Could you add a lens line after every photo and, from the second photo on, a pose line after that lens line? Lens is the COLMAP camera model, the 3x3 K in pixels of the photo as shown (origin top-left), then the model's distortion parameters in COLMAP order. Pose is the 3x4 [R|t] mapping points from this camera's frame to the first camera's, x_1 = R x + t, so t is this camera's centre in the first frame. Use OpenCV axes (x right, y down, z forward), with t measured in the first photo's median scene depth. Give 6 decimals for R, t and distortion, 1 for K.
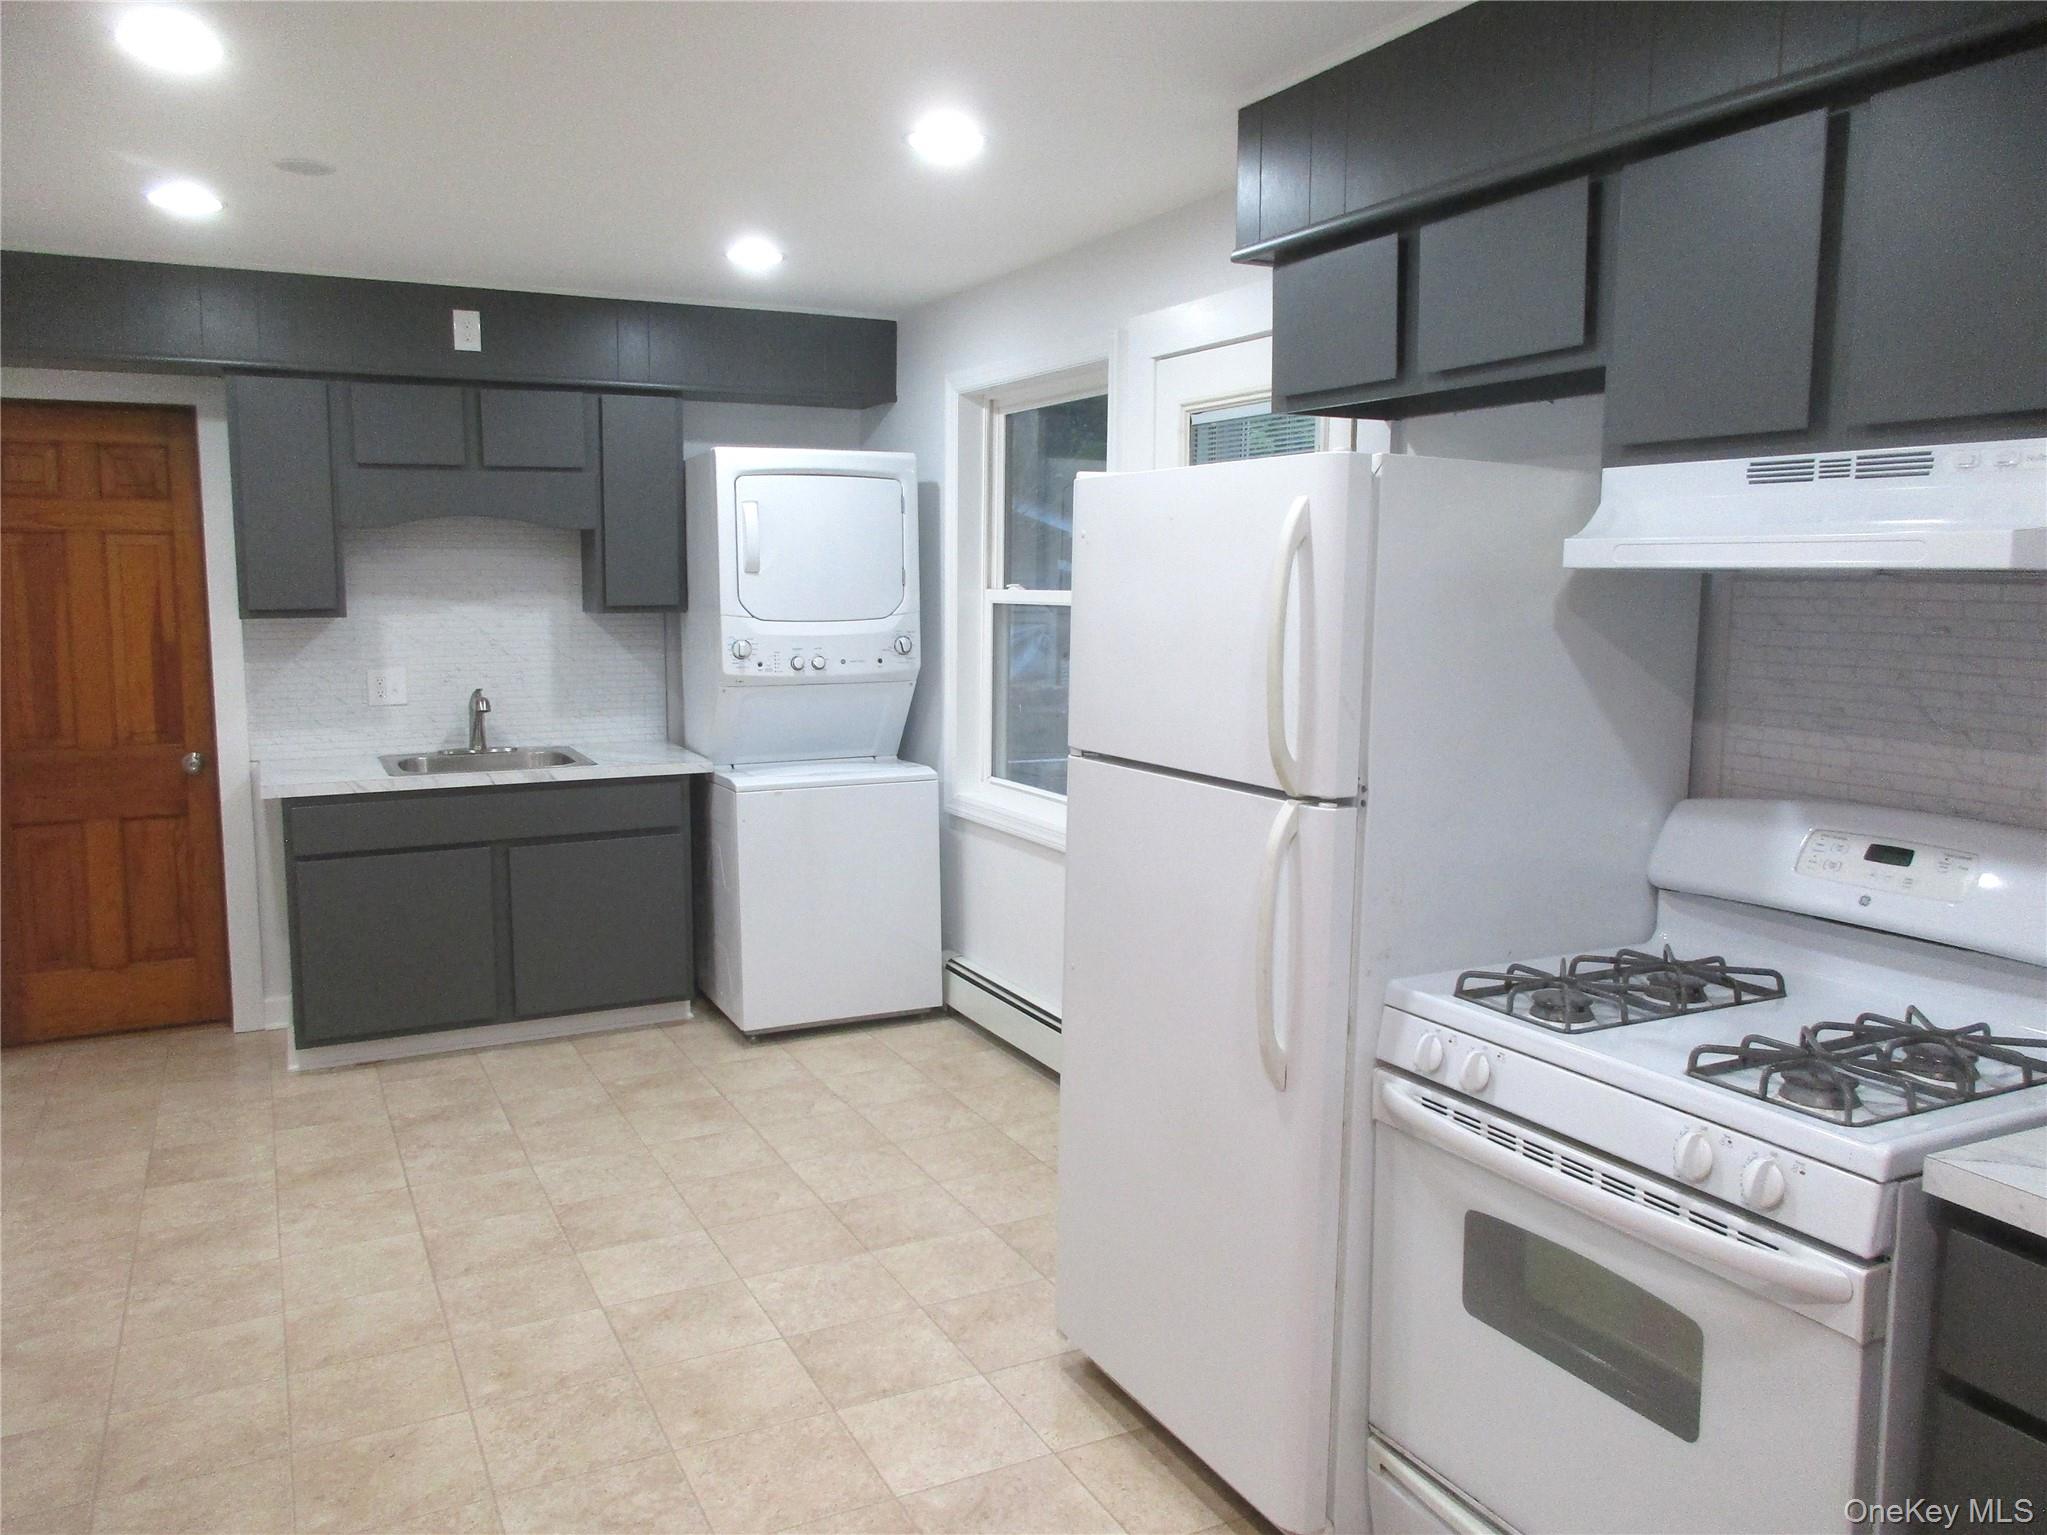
lens RADIAL K [[1534.9, 0, 1023.0], [0, 1534.9, 751.9], [0, 0, 1]] dist [-0.000817, -0.008847]
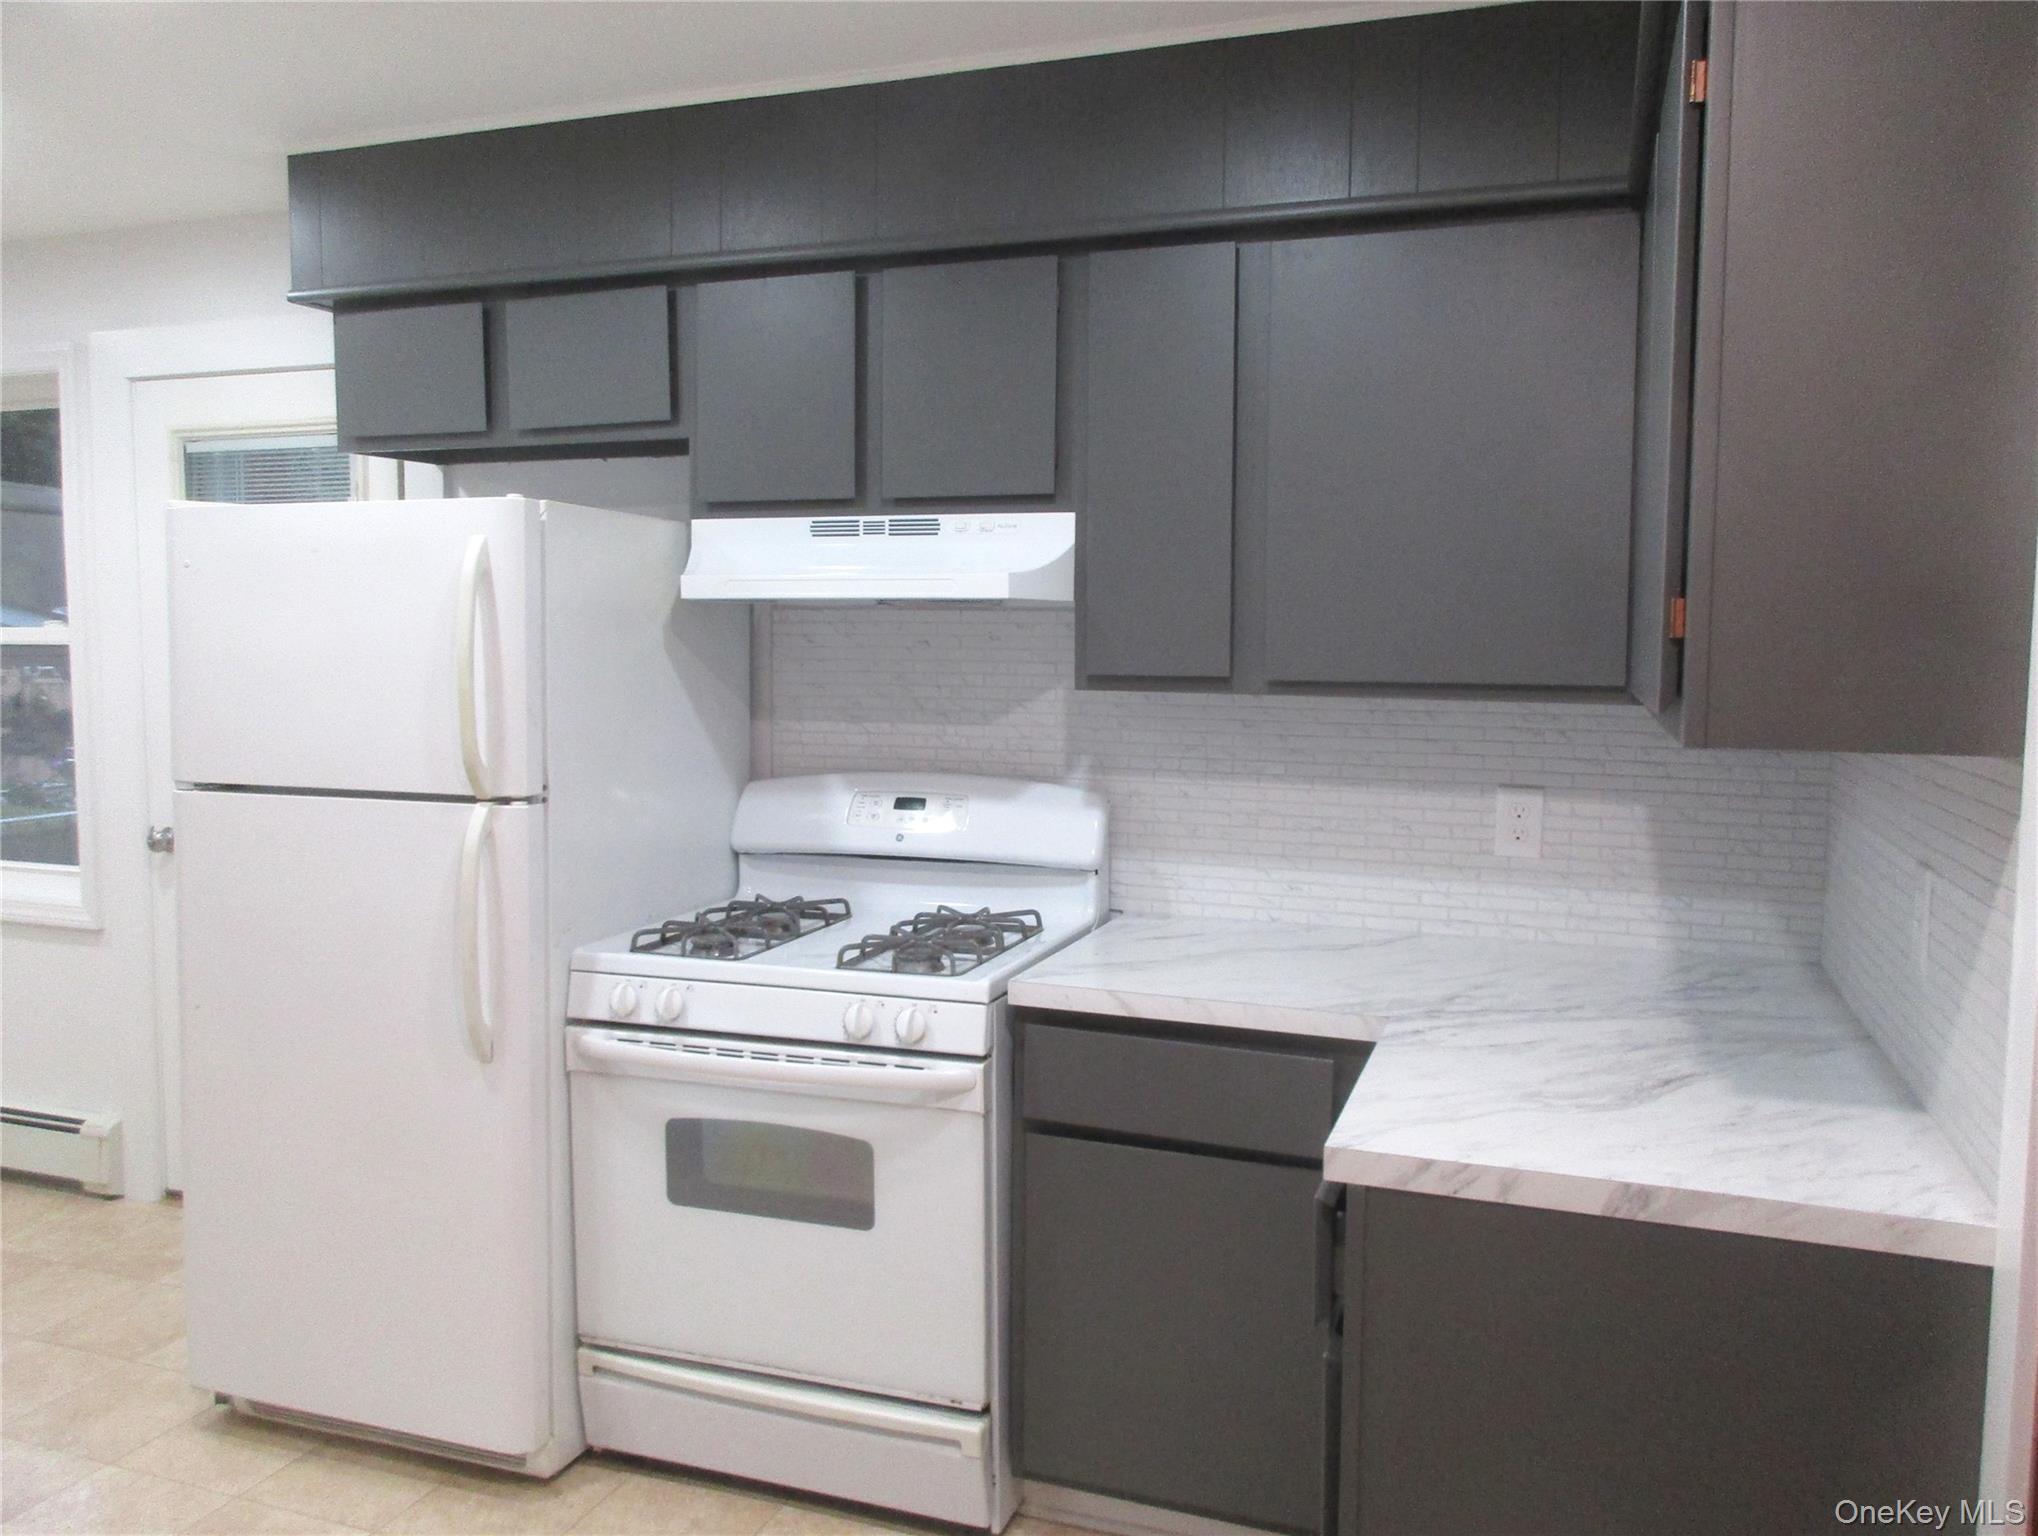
lens RADIAL K [[1592.1, 0, 1018.9], [0, 1592.1, 771.1], [0, 0, 1]] dist [-0.014640, 0.011937]
pose [[0.731996, -0.070154, 0.677687, -0.329980], [0.080952, 0.996594, 0.015728, 0.021757], [-0.676482, 0.043347, 0.735182, -0.131295]]
